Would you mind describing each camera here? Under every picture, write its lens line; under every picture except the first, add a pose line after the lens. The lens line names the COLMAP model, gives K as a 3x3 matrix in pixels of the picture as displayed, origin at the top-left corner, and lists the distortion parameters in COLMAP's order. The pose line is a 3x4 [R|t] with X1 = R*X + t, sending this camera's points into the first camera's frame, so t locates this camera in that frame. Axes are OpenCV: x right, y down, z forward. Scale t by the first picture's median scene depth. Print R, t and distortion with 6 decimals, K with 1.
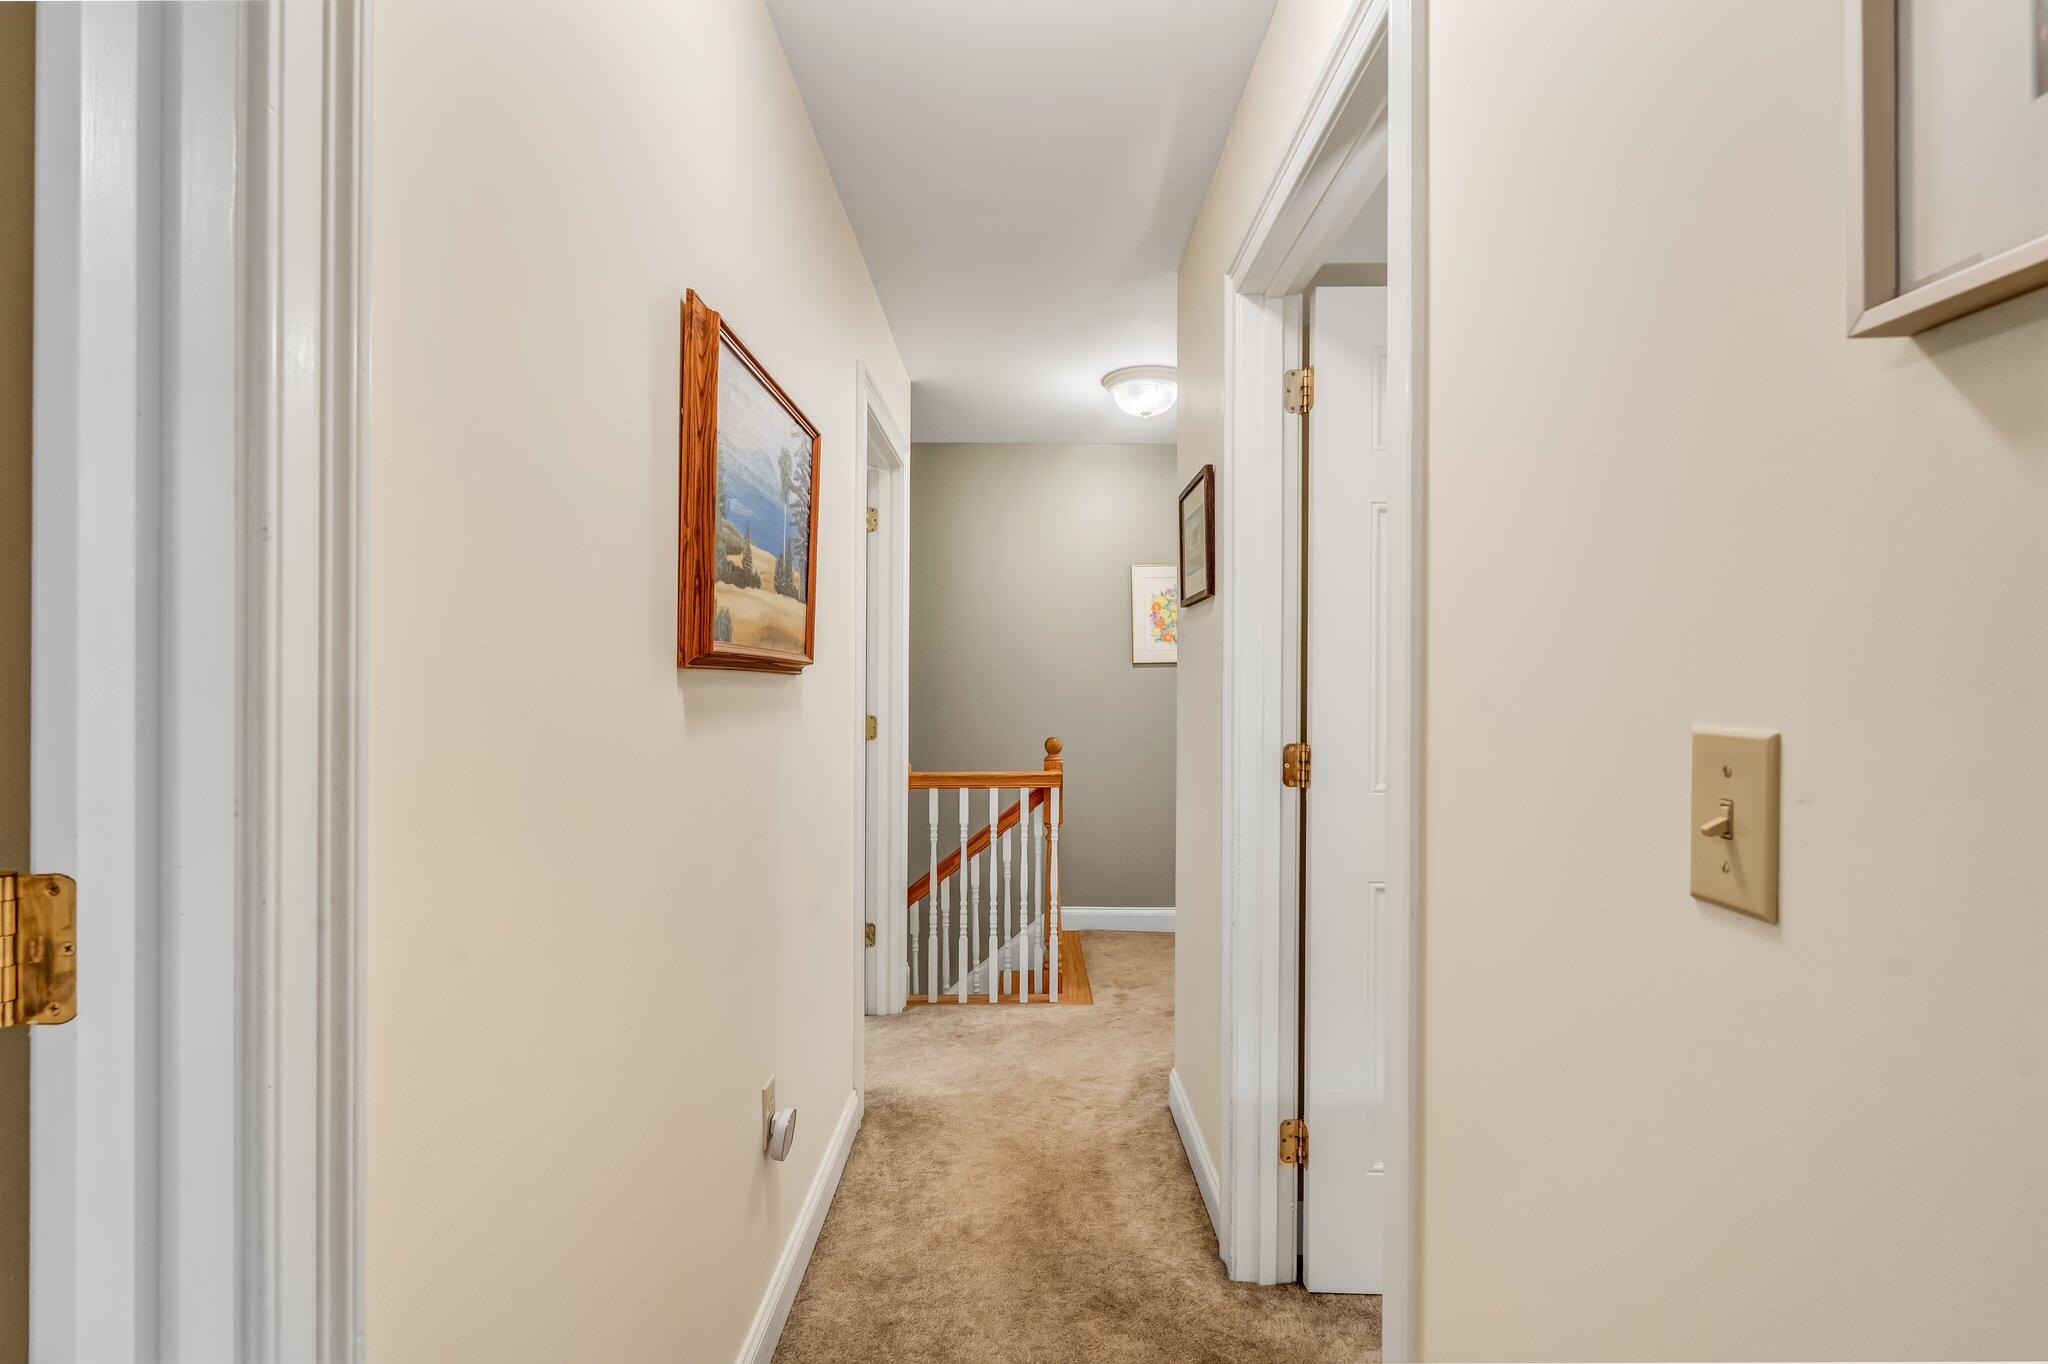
lens RADIAL K [[943.9, 0, 1024.0], [0, 943.9, 682.0], [0, 0, 1]] dist [-0.001284, -0.000120]
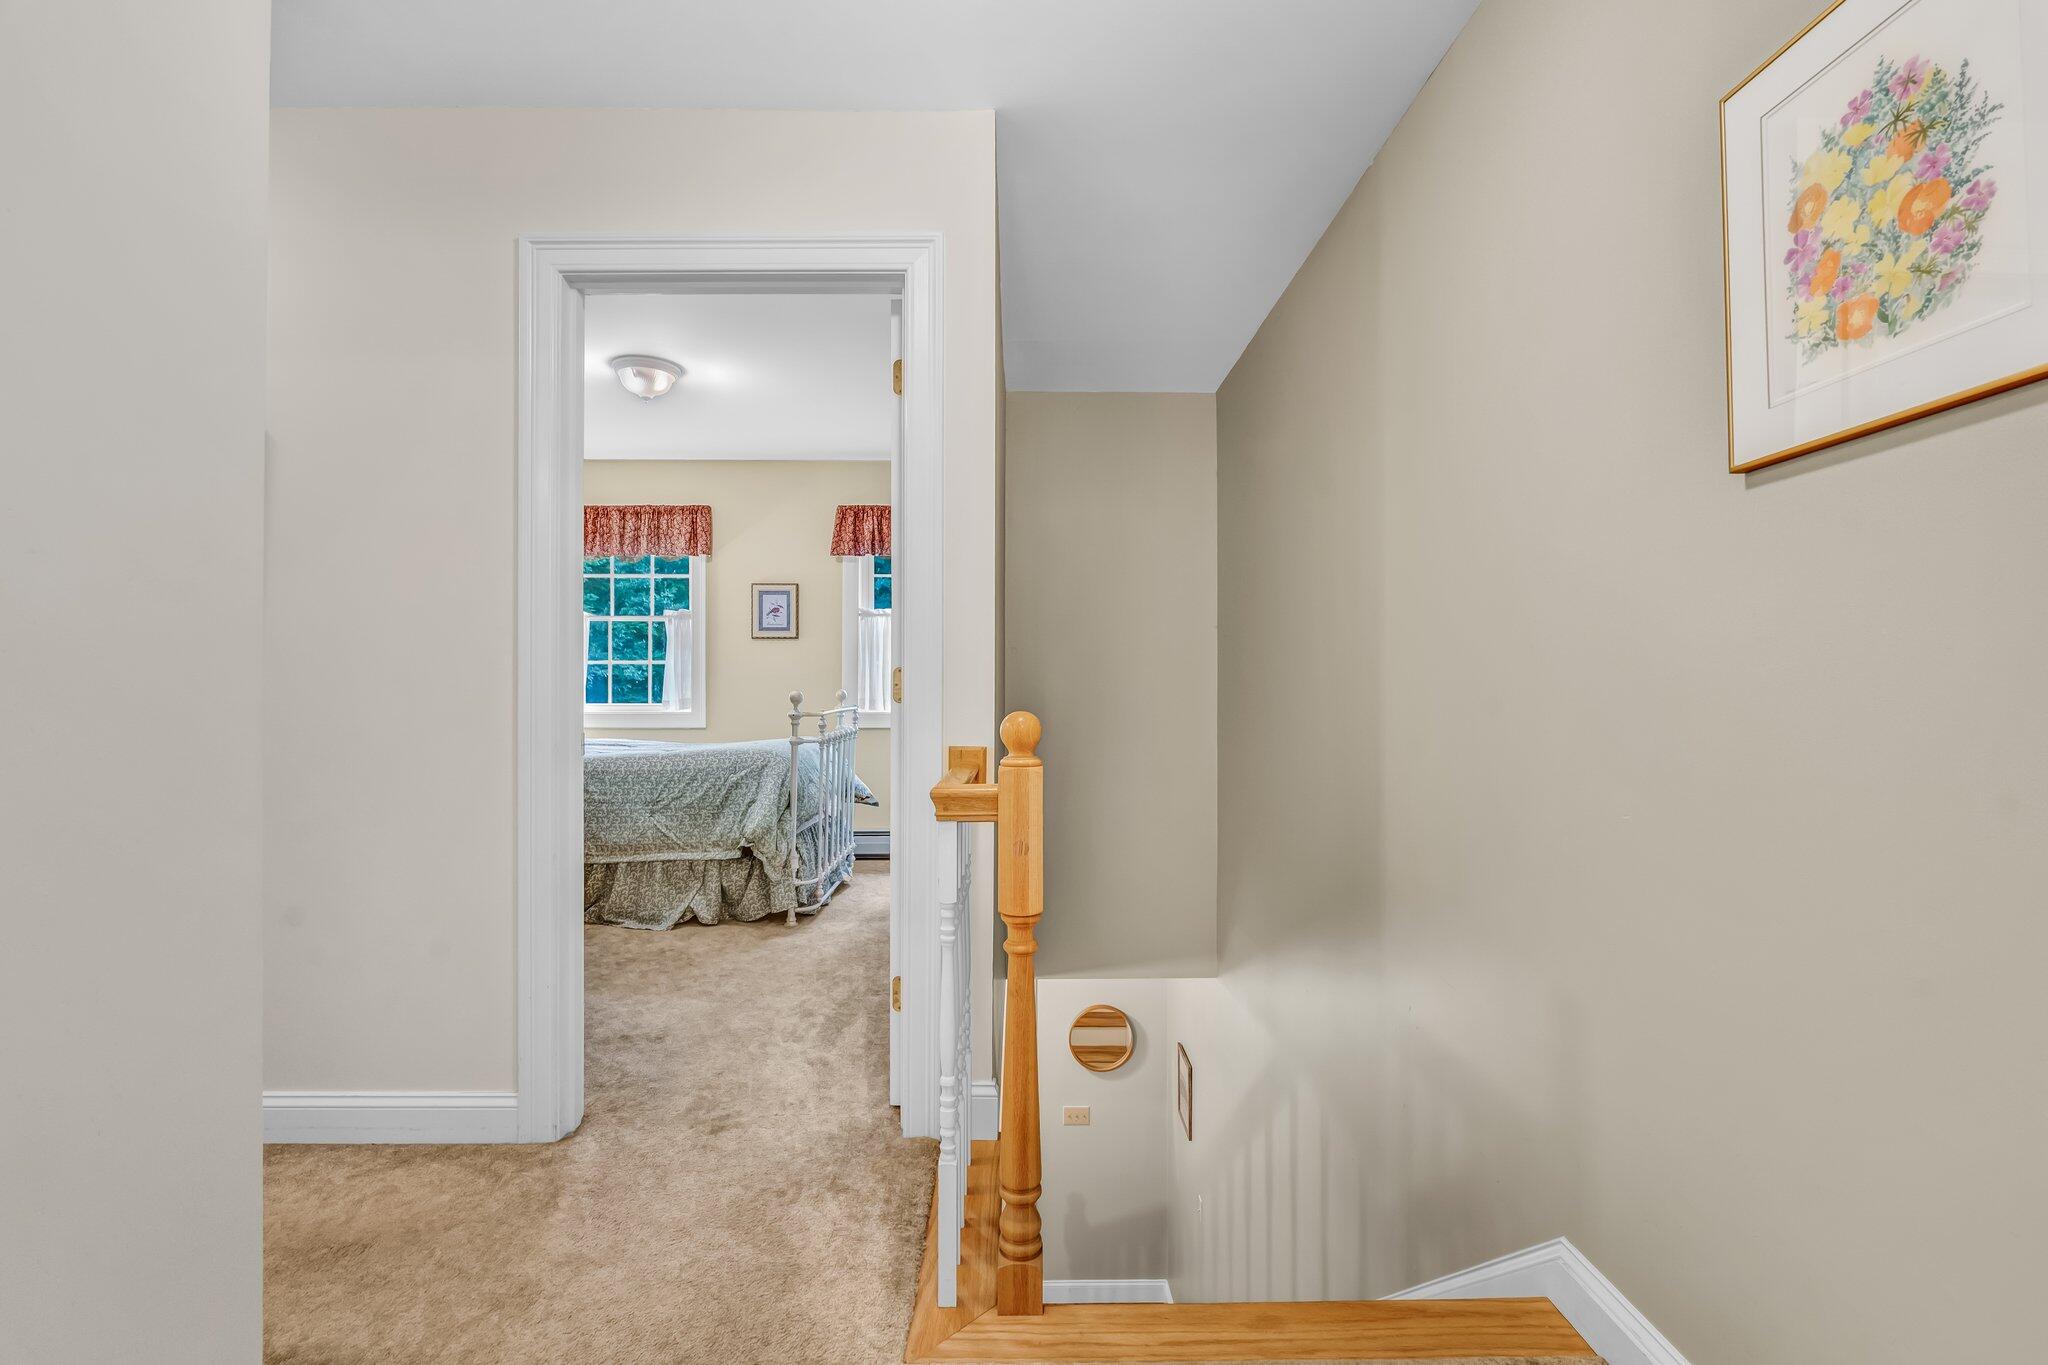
lens RADIAL K [[929.8, 0, 1013.4], [0, 929.8, 674.0], [0, 0, 1]] dist [-0.001208, 0.000022]
pose [[-0.002307, -0.024532, -0.999696, 0.464820], [-0.000889, 0.999699, -0.024530, 0.053219], [0.999997, 0.000832, -0.002328, 1.009376]]
